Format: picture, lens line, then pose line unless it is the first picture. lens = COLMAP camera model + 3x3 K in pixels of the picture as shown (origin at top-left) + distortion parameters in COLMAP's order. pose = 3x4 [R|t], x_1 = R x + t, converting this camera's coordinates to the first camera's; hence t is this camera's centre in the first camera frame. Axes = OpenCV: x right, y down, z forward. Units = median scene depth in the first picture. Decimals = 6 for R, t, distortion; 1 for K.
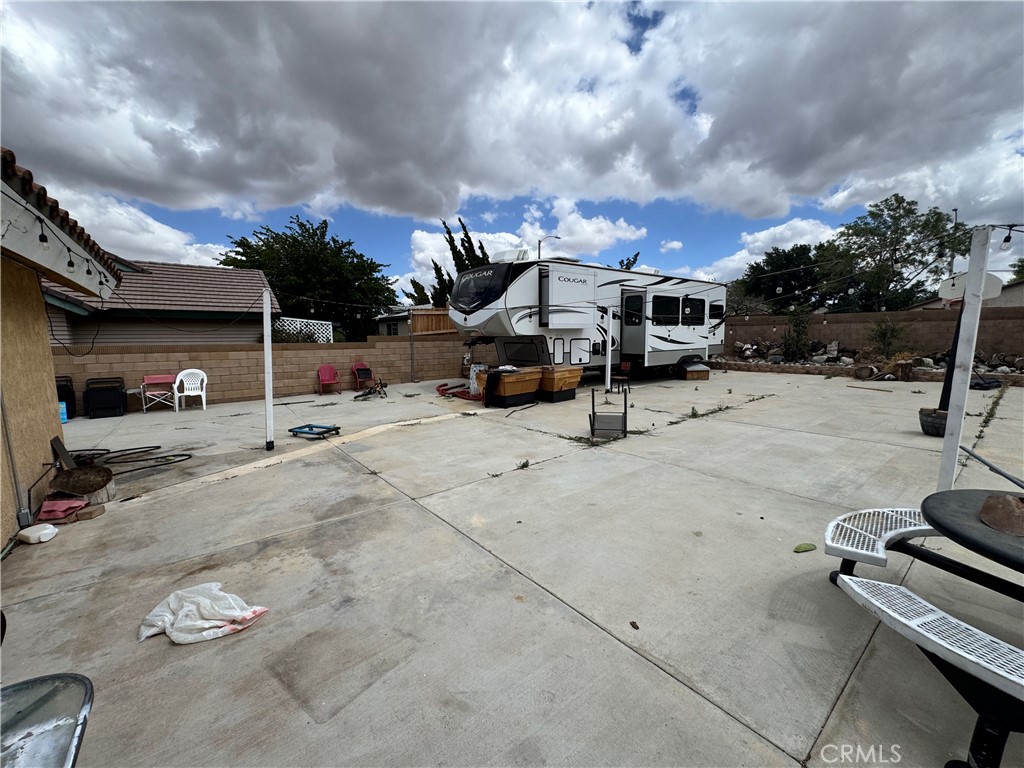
lens RADIAL K [[409.0, 0, 509.6], [0, 409.0, 383.8], [0, 0, 1]] dist [-0.007904, 0.001246]
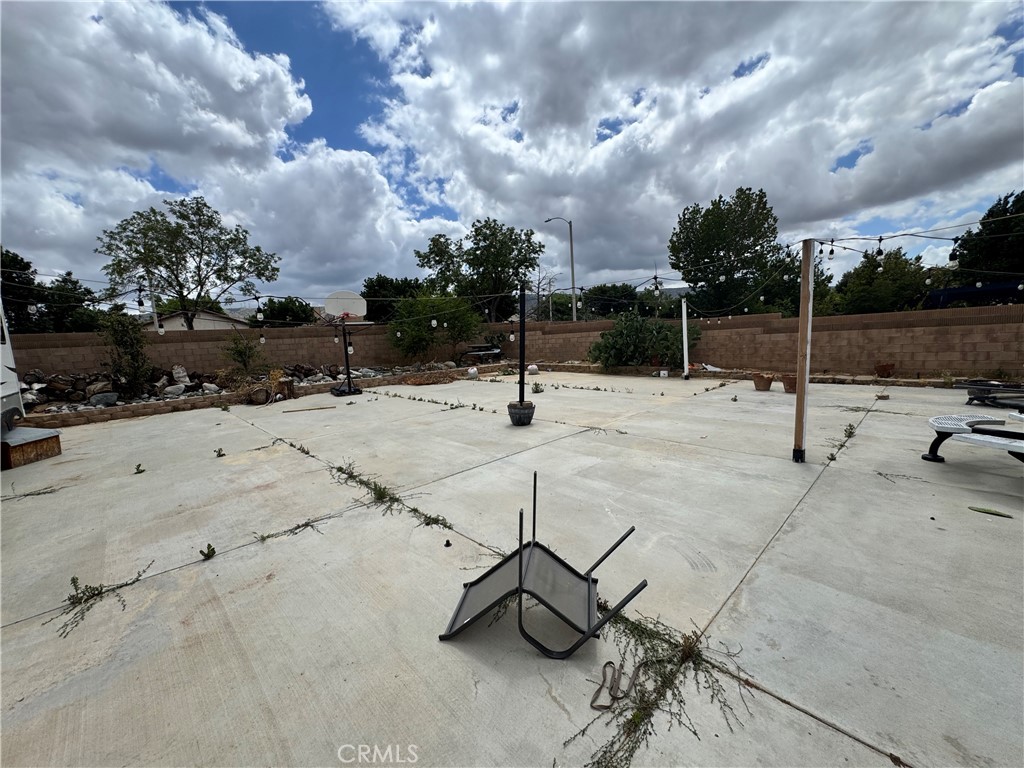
lens RADIAL K [[409.0, 0, 511.1], [0, 409.0, 406.9], [0, 0, 1]] dist [-0.007904, 0.001246]
pose [[-0.094173, -0.150053, 0.984183, -0.032268], [0.171043, 0.971438, 0.164477, -0.057251], [-0.980753, 0.183827, -0.065817, 0.550876]]
